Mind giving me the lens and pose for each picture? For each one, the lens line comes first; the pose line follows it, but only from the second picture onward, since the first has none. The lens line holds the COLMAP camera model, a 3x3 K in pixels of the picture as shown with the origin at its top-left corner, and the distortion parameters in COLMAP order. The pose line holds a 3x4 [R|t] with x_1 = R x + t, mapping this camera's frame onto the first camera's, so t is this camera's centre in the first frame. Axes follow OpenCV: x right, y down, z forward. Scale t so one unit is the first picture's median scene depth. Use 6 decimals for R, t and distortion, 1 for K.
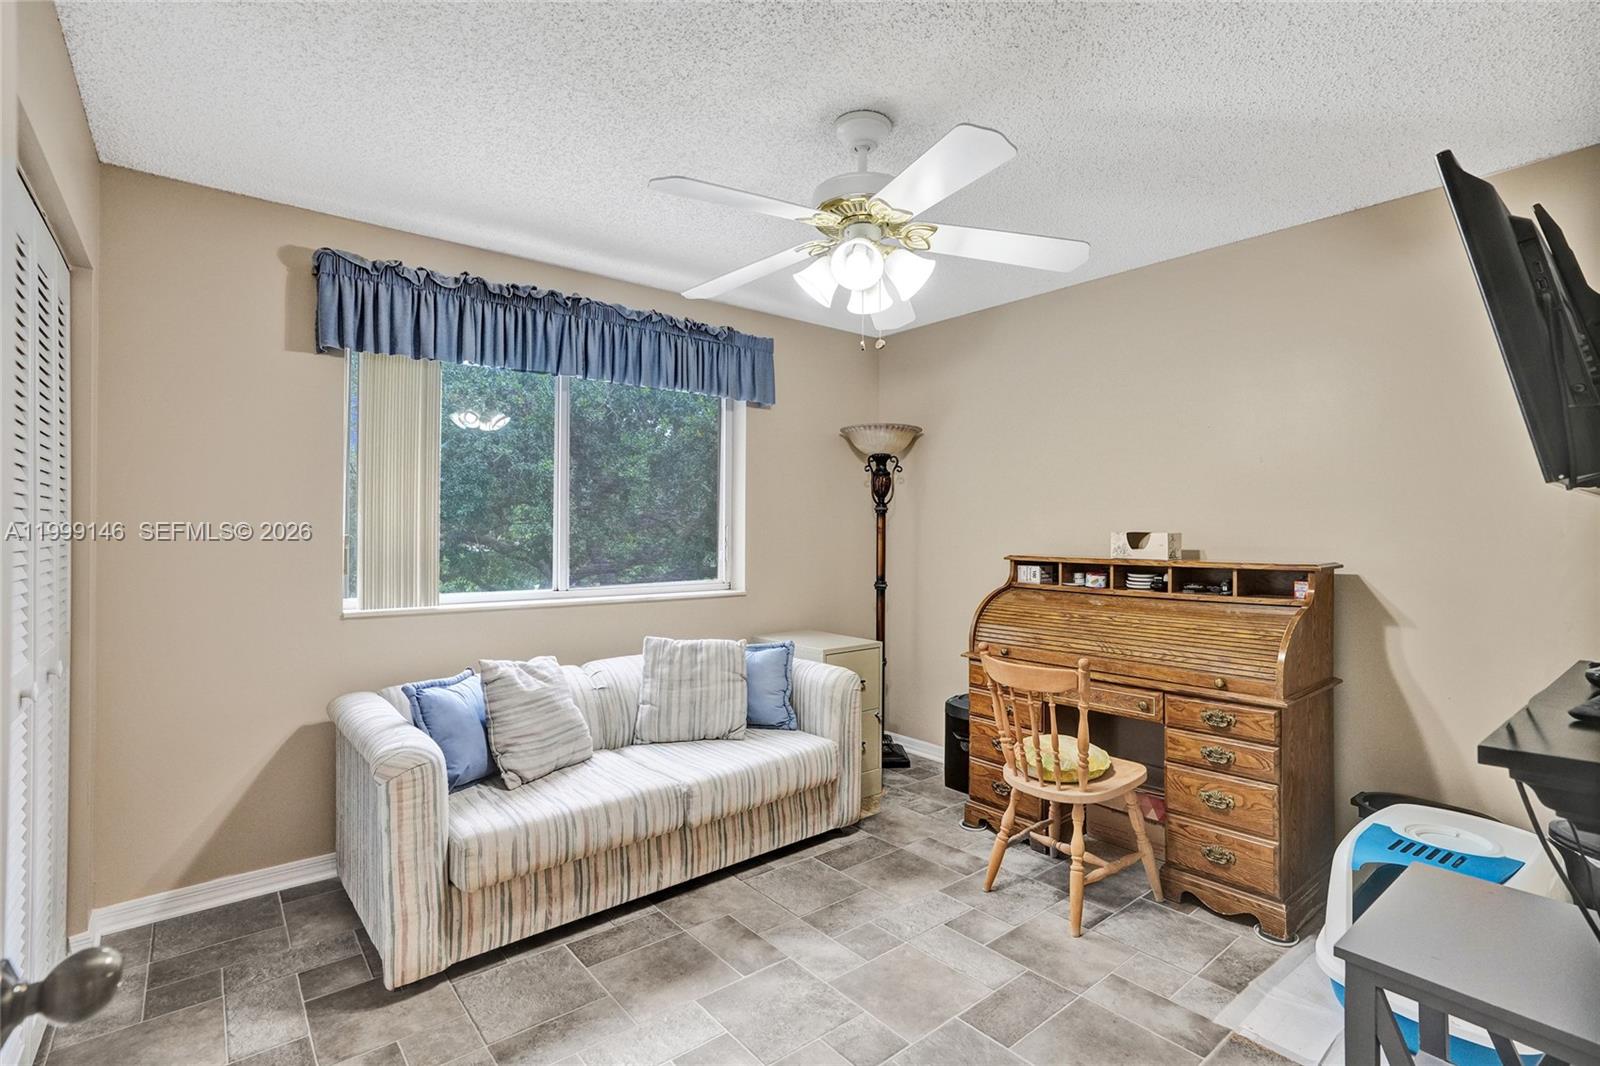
lens RADIAL K [[743.7, 0, 805.5], [0, 743.7, 524.3], [0, 0, 1]] dist [-0.063085, 0.026712]
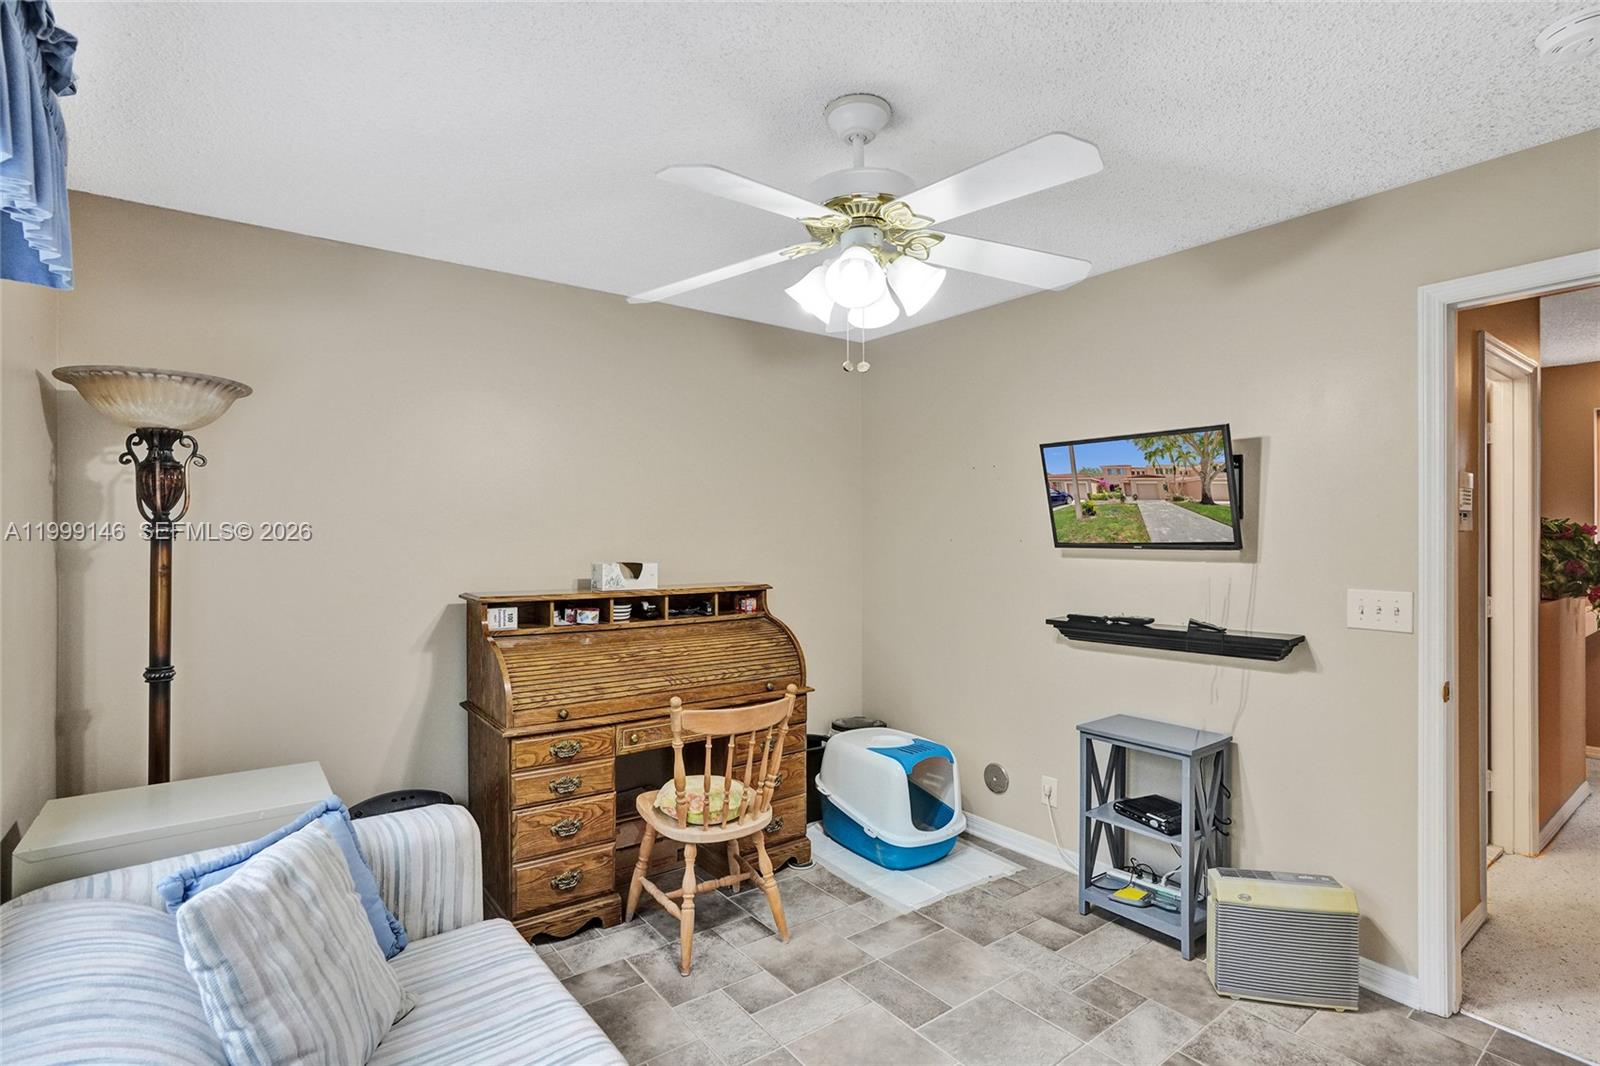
lens RADIAL K [[766.4, 0, 802.2], [0, 766.4, 533.8], [0, 0, 1]] dist [-0.054380, 0.030072]
pose [[0.046919, 0.002293, 0.998896, -0.585639], [-0.007745, 0.999968, -0.001932, -0.029741], [-0.998869, -0.007646, 0.046935, 0.723631]]
